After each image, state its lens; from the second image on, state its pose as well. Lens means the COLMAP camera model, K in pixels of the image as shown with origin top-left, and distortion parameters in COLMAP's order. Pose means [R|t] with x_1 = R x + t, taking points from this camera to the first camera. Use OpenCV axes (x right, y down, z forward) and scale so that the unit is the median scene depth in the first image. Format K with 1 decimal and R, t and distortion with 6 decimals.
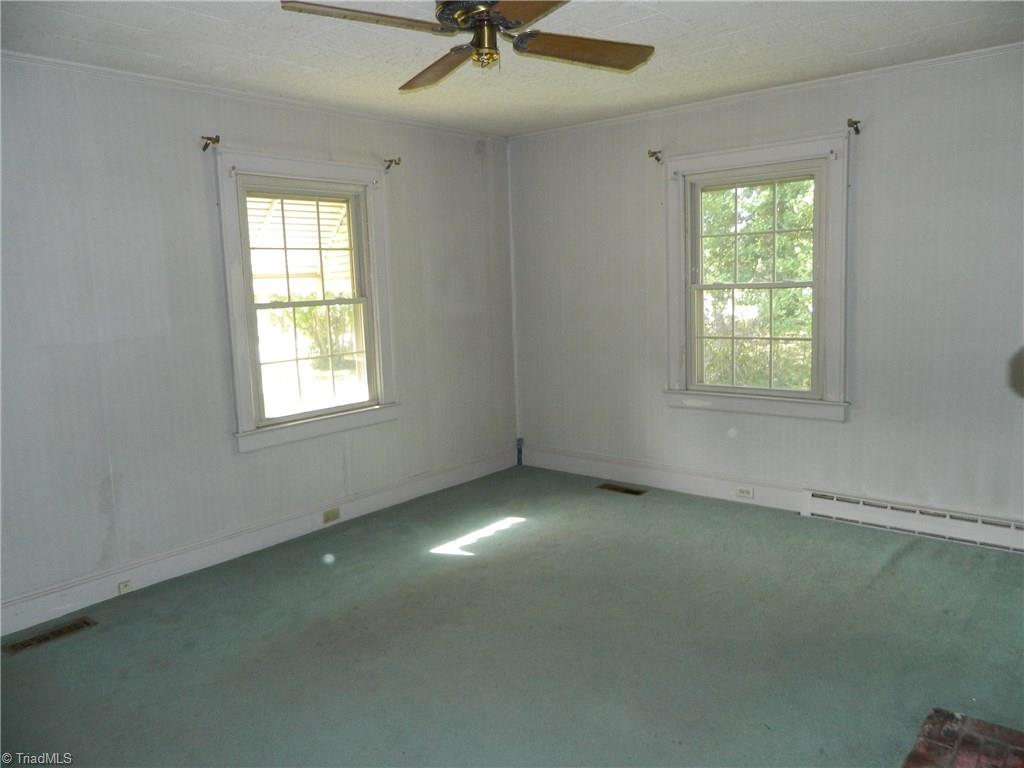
lens RADIAL K [[744.2, 0, 514.7], [0, 744.2, 381.0], [0, 0, 1]] dist [-0.004813, 0.000965]
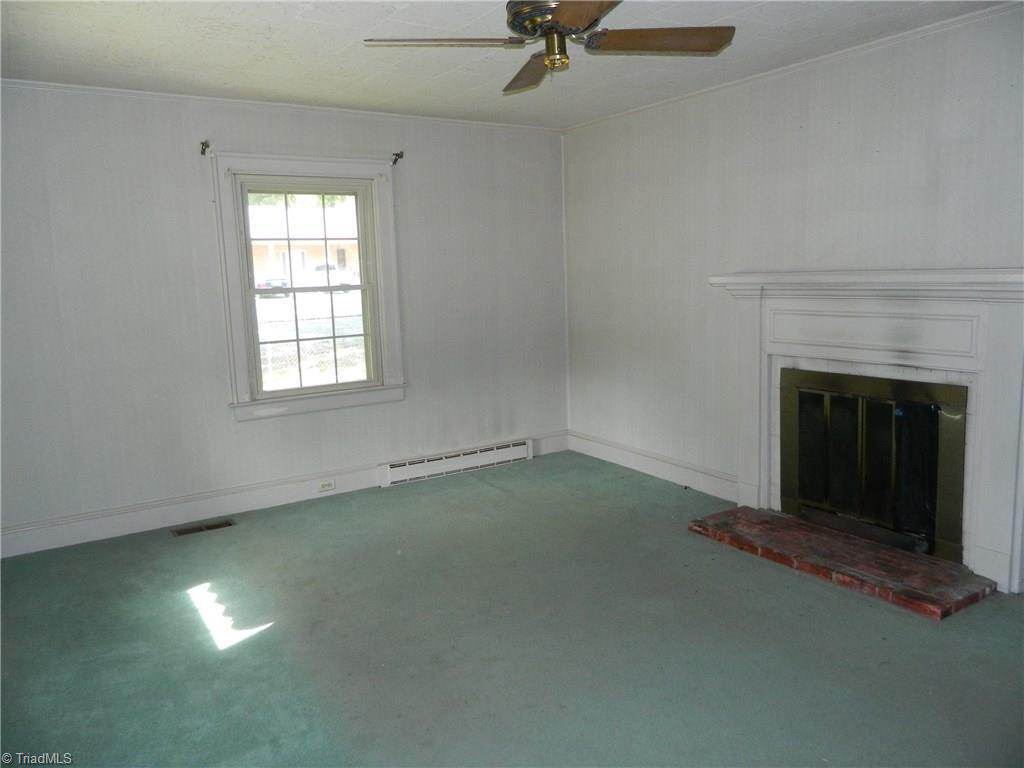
lens RADIAL K [[744.2, 0, 514.5], [0, 744.2, 384.3], [0, 0, 1]] dist [-0.004813, 0.000965]
pose [[0.318650, -0.127433, 0.939267, -0.613140], [0.148451, 0.985403, 0.083330, -0.042526], [-0.936175, 0.112883, 0.332916, 0.411308]]
